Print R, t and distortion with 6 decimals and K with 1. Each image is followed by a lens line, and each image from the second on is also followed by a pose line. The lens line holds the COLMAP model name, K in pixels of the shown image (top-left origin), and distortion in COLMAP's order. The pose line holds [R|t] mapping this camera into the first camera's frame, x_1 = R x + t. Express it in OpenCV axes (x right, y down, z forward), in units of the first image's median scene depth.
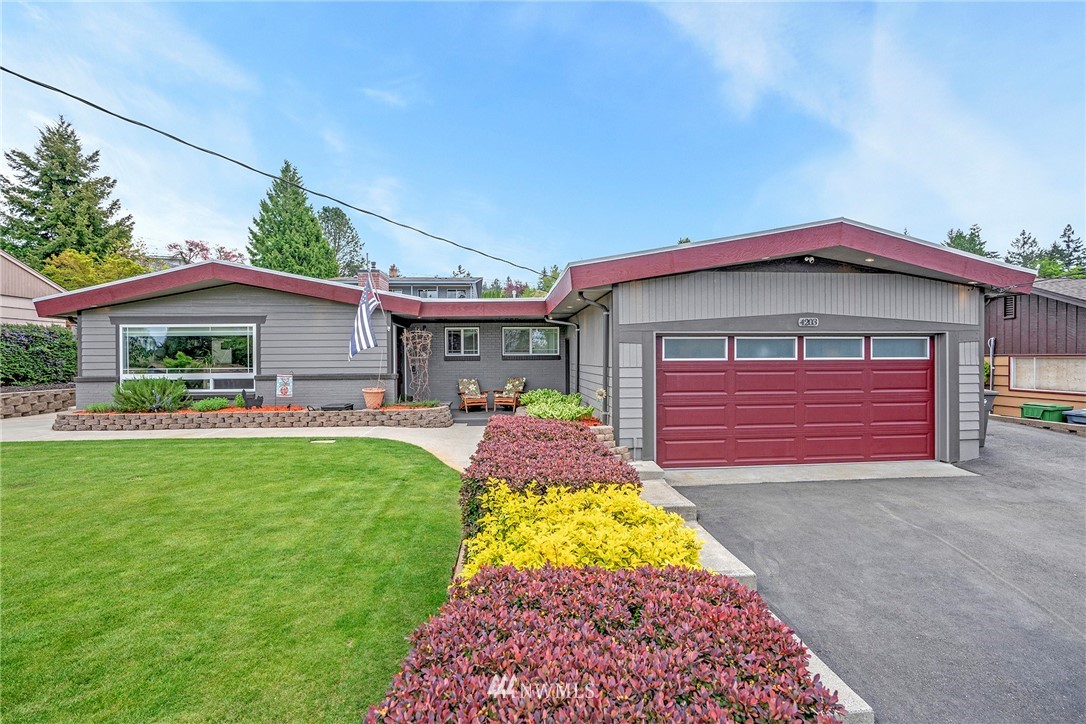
lens RADIAL K [[511.0, 0, 554.7], [0, 511.0, 356.0], [0, 0, 1]] dist [-0.038593, 0.006556]
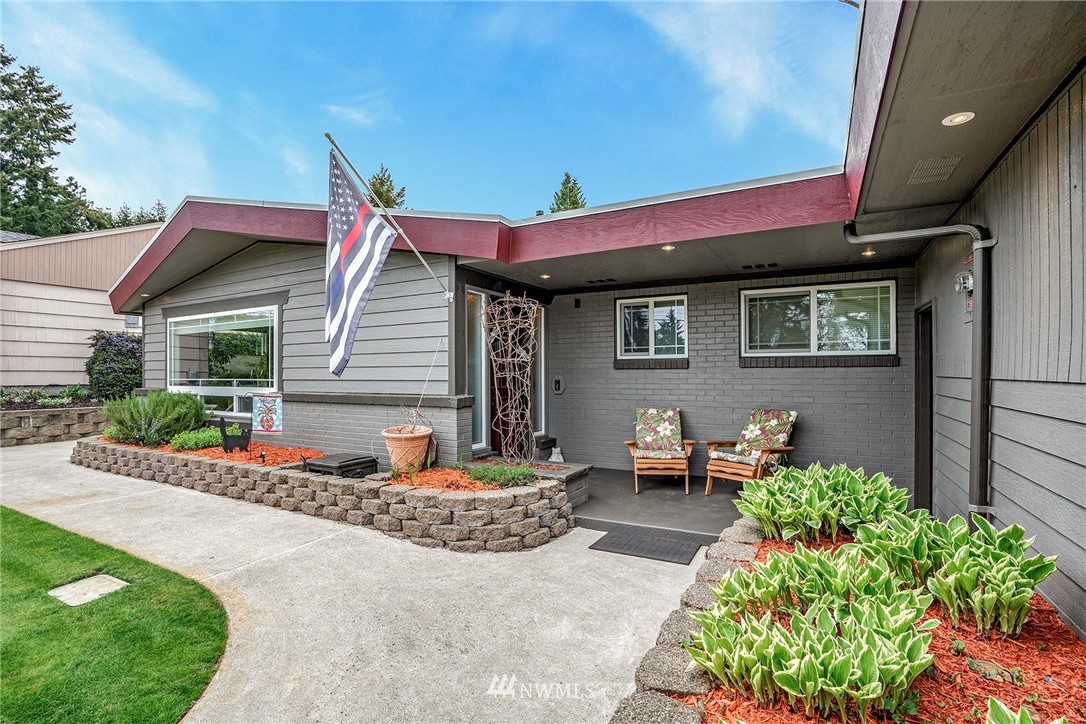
lens RADIAL K [[511.0, 0, 552.1], [0, 511.0, 370.8], [0, 0, 1]] dist [-0.038593, 0.006556]
pose [[0.834675, 0.001001, -0.550741, 0.001173], [0.000058, 0.999998, 0.001906, 0.010229], [0.550742, -0.001622, 0.834674, 0.566239]]
